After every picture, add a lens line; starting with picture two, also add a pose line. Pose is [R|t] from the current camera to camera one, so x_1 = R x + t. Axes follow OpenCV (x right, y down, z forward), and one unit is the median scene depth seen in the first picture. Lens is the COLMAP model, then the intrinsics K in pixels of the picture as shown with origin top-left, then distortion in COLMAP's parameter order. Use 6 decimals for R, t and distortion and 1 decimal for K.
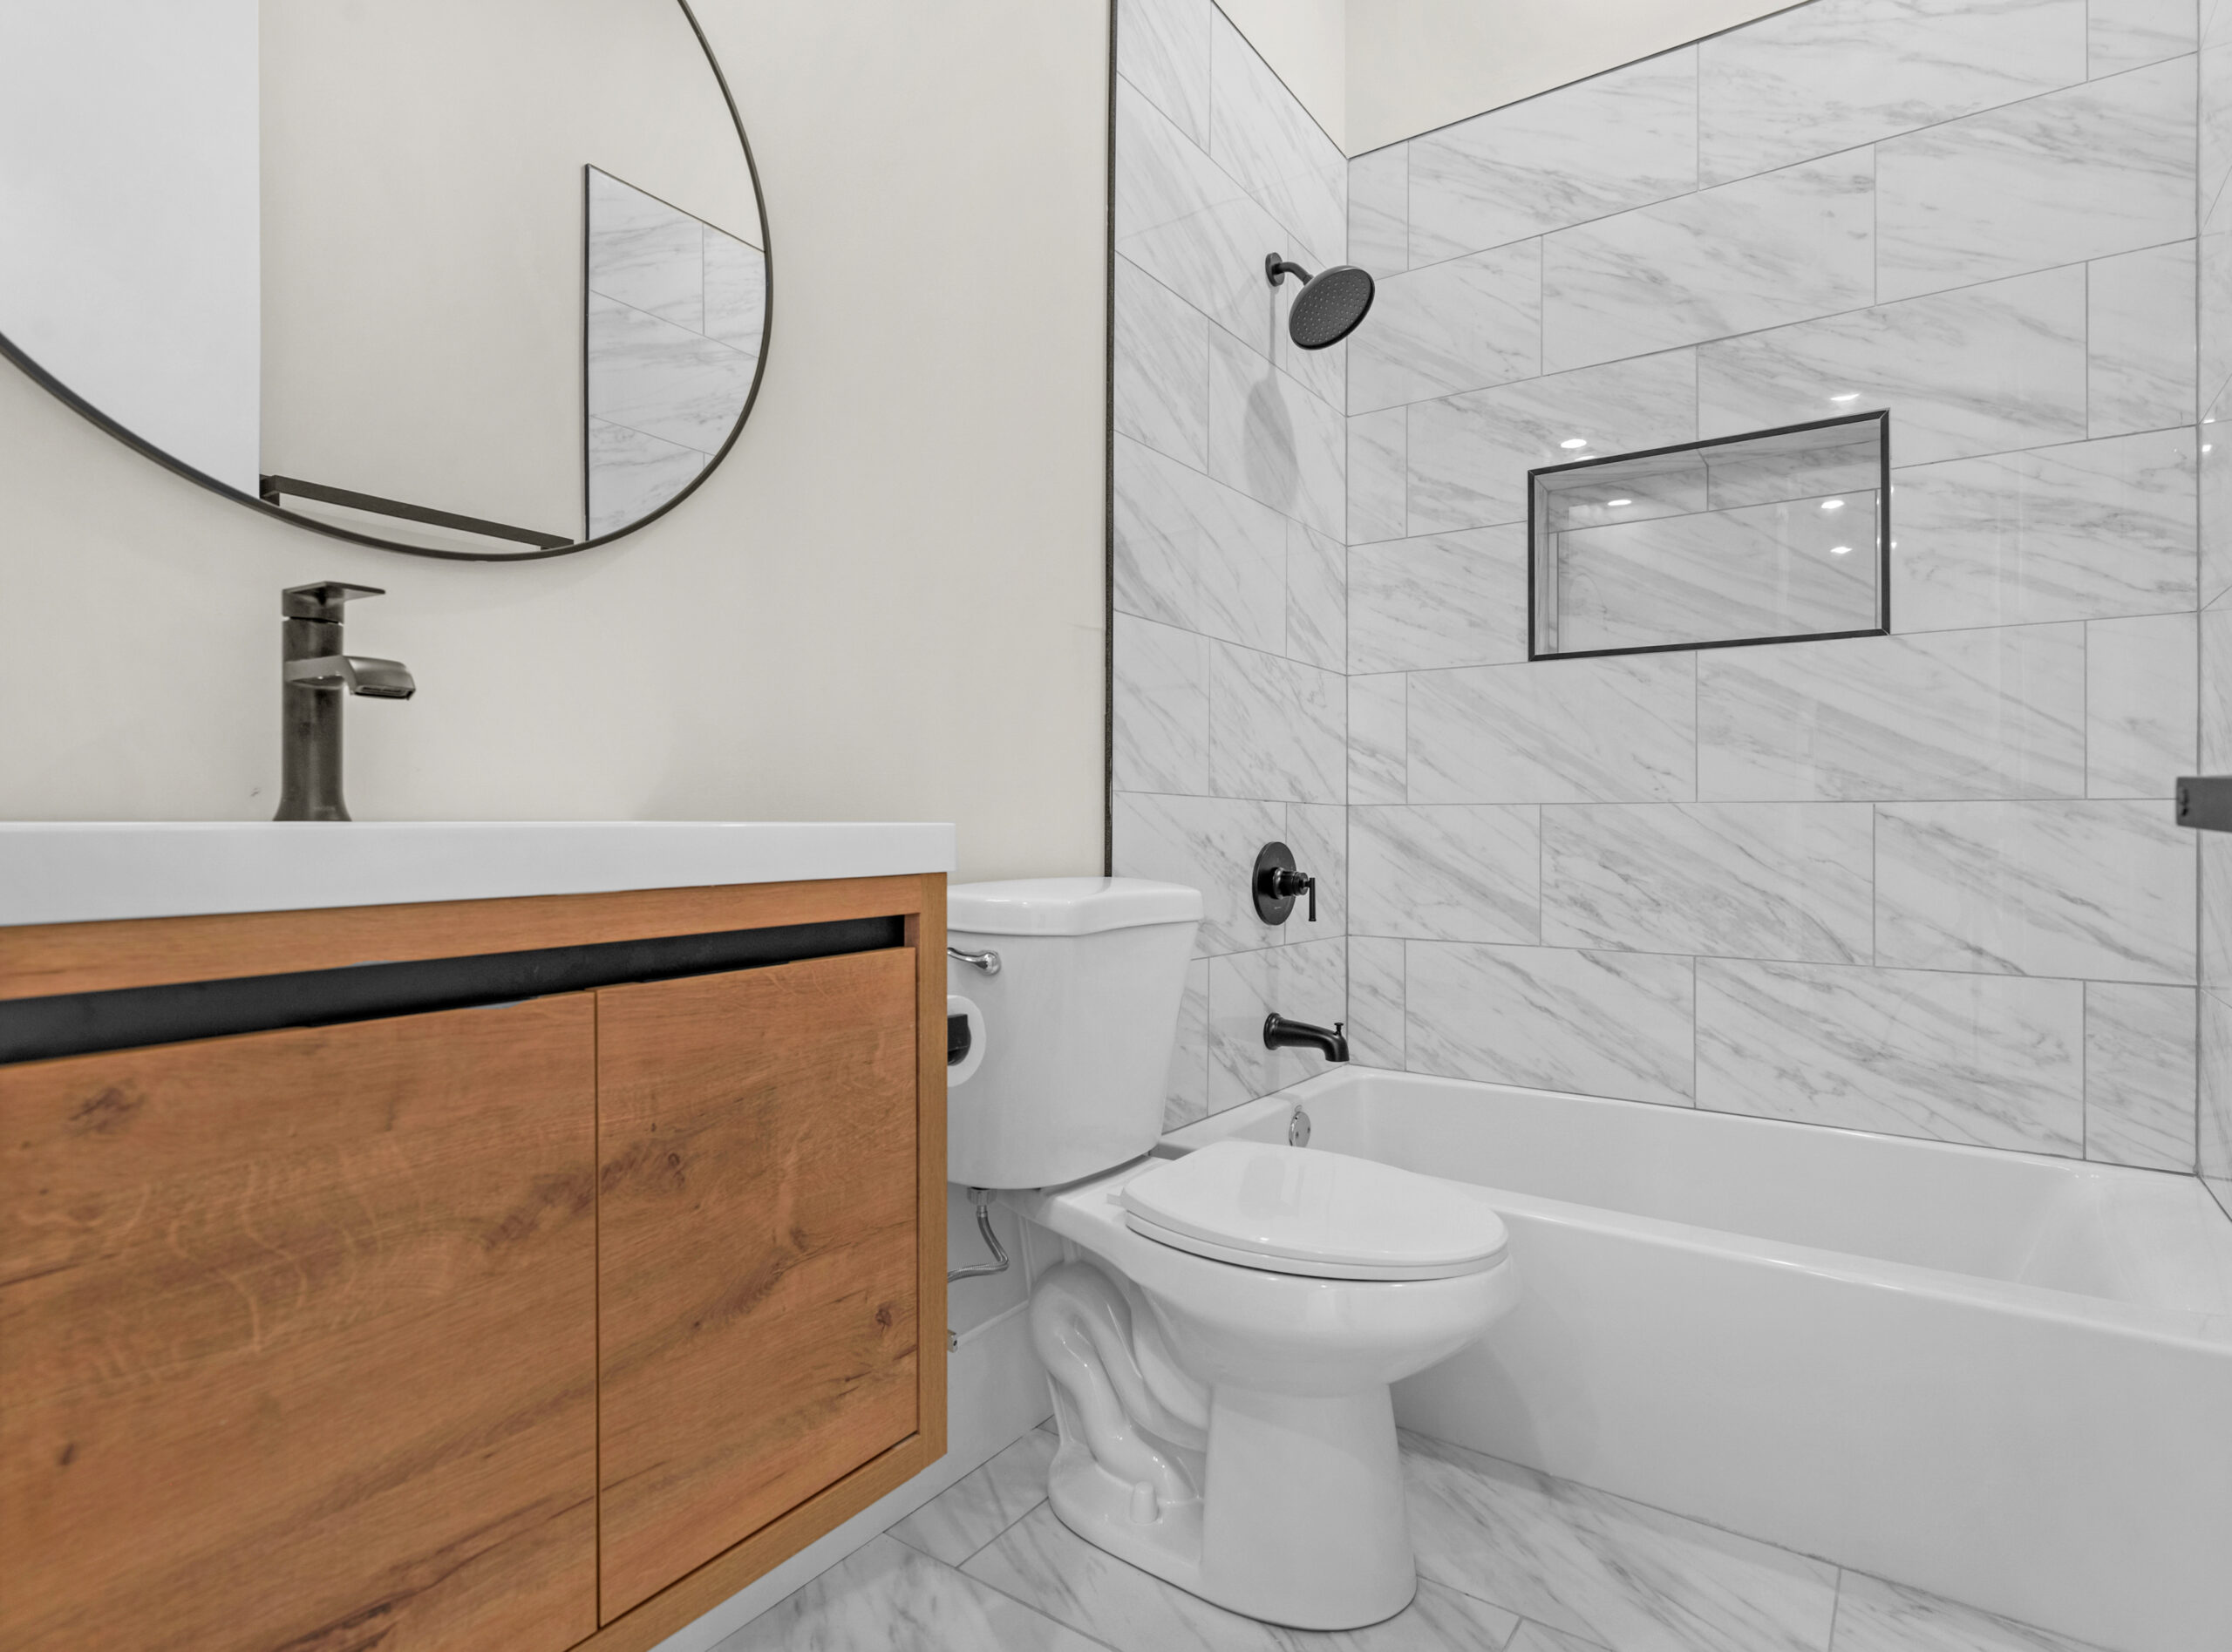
lens RADIAL K [[1133.1, 0, 1110.3], [0, 1133.1, 825.6], [0, 0, 1]] dist [0.003638, -0.000145]
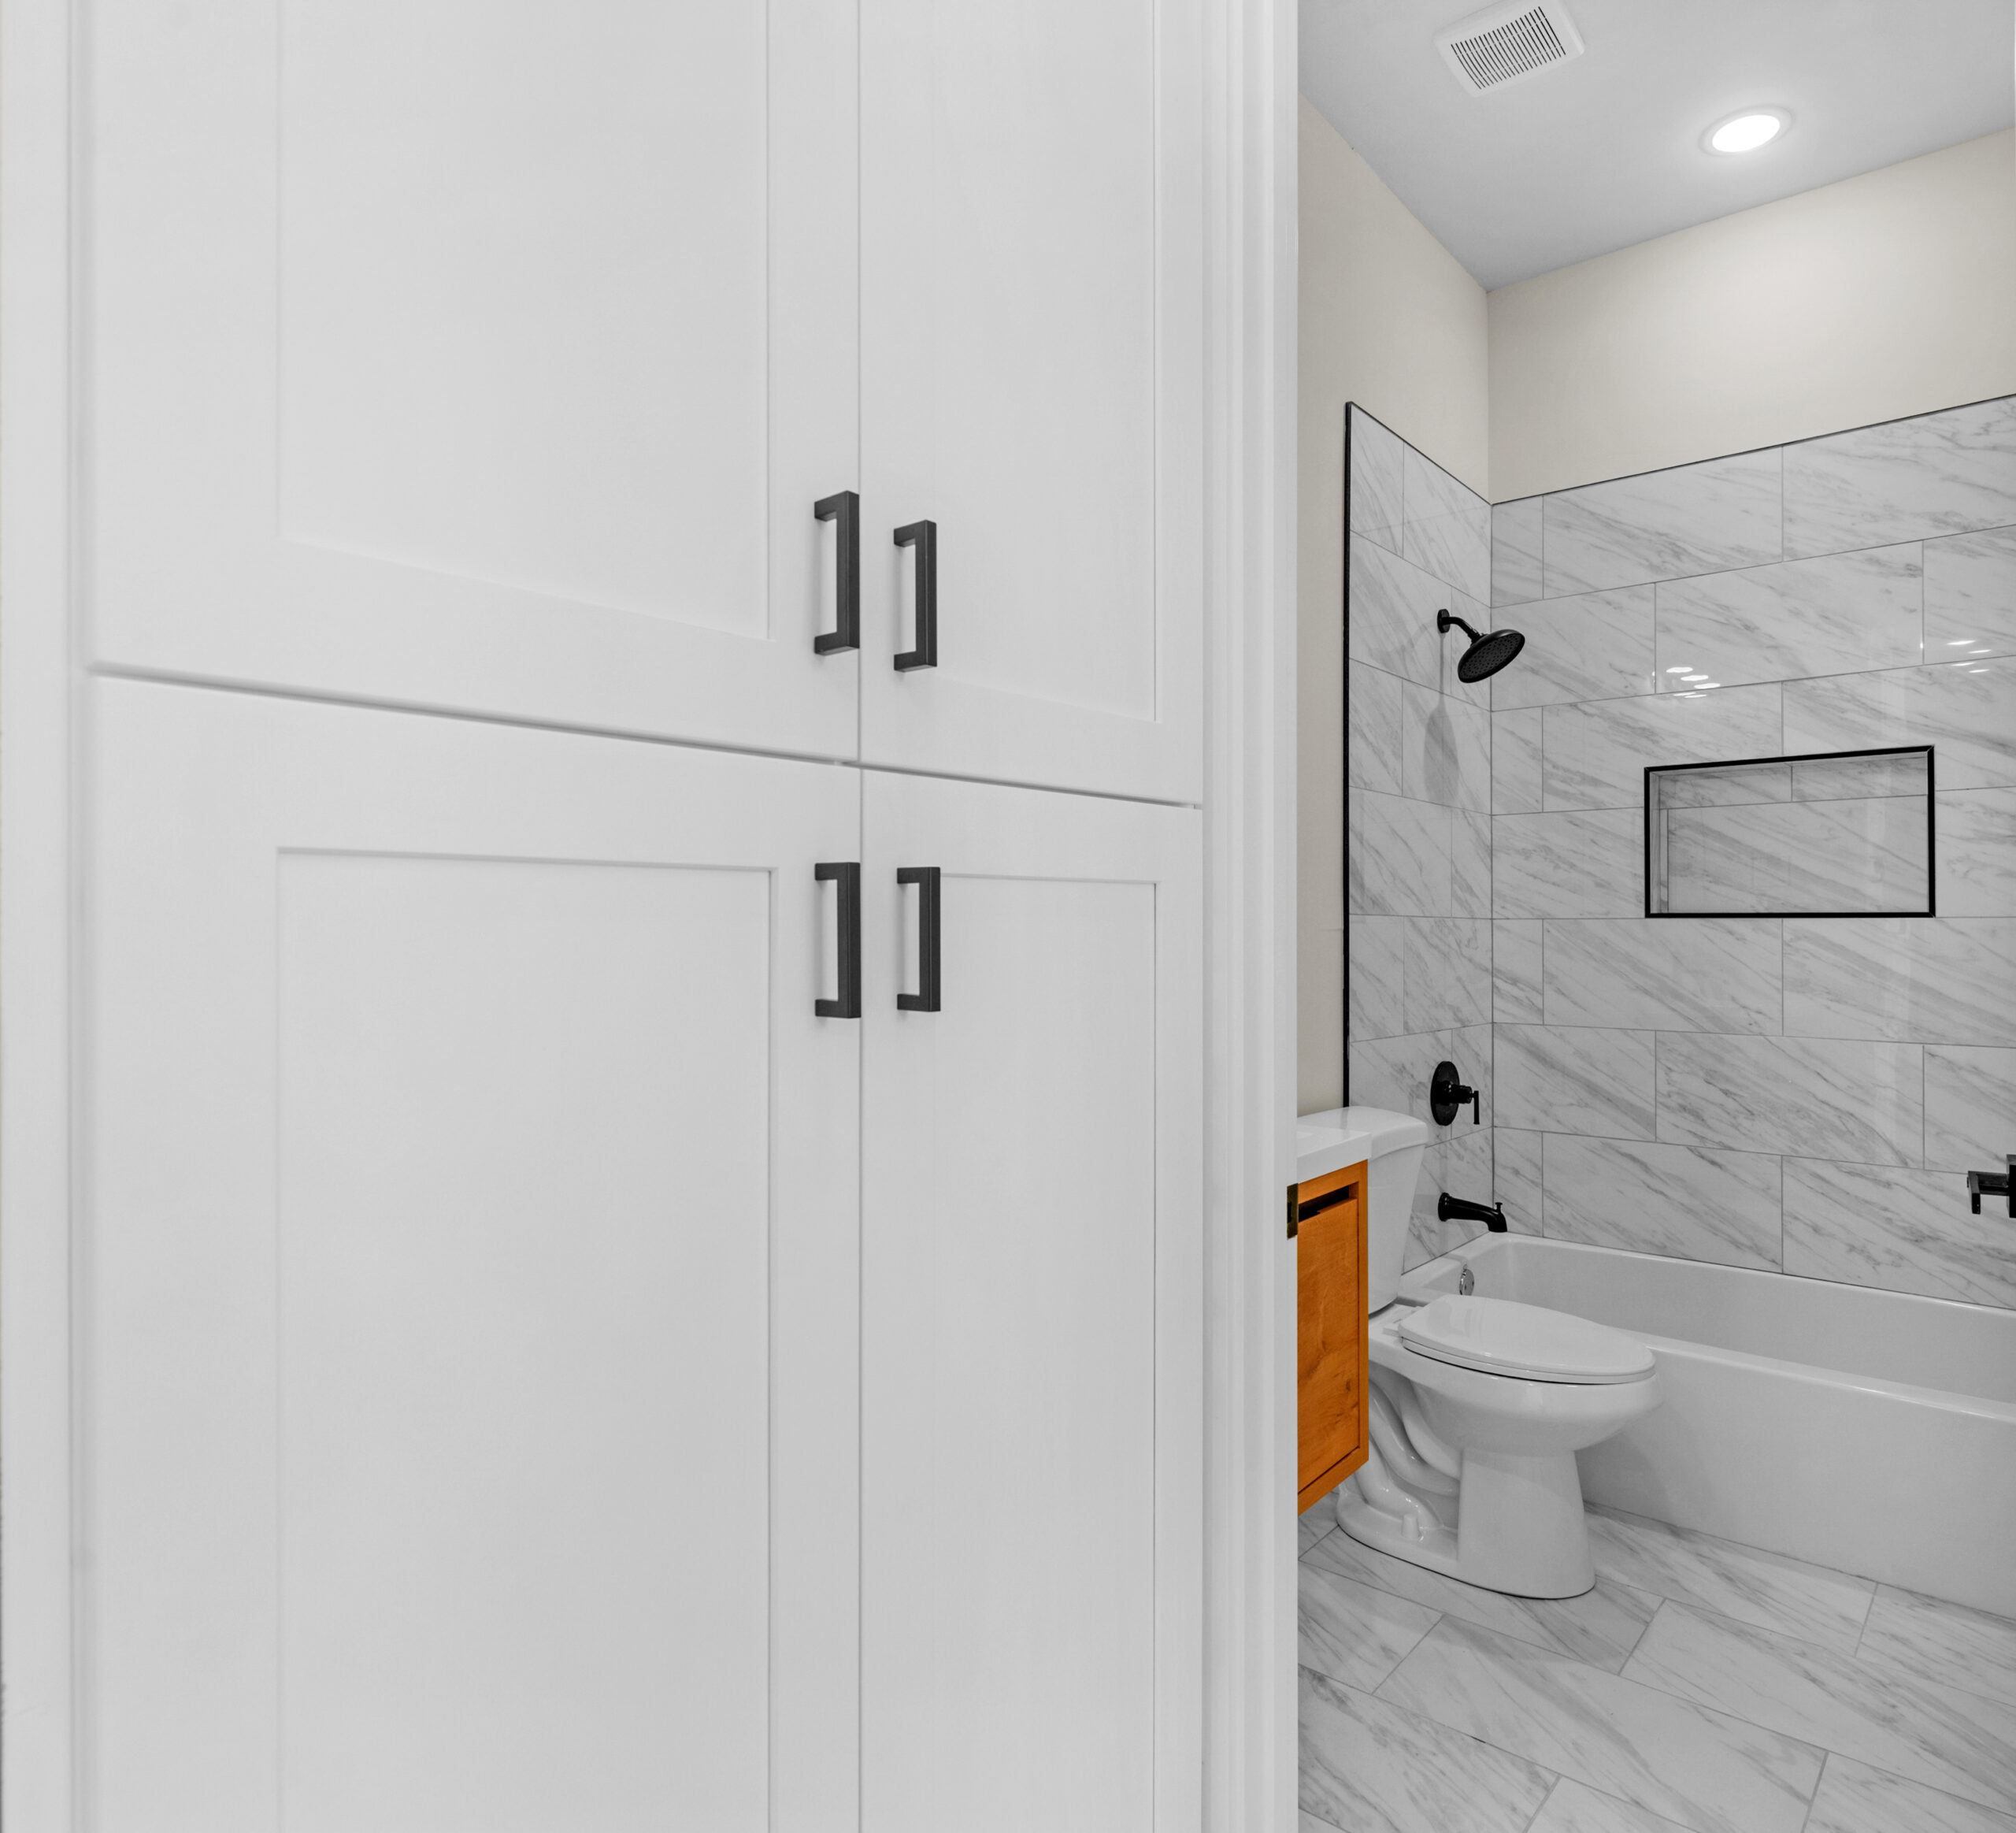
lens RADIAL K [[1275.9, 0, 1012.9], [0, 1275.9, 913.7], [0, 0, 1]] dist [0.003559, 0.003994]
pose [[0.997212, -0.001987, -0.074595, -0.262760], [0.001843, 0.999996, -0.001996, -0.167520], [0.074598, 0.001853, 0.997212, -0.545991]]
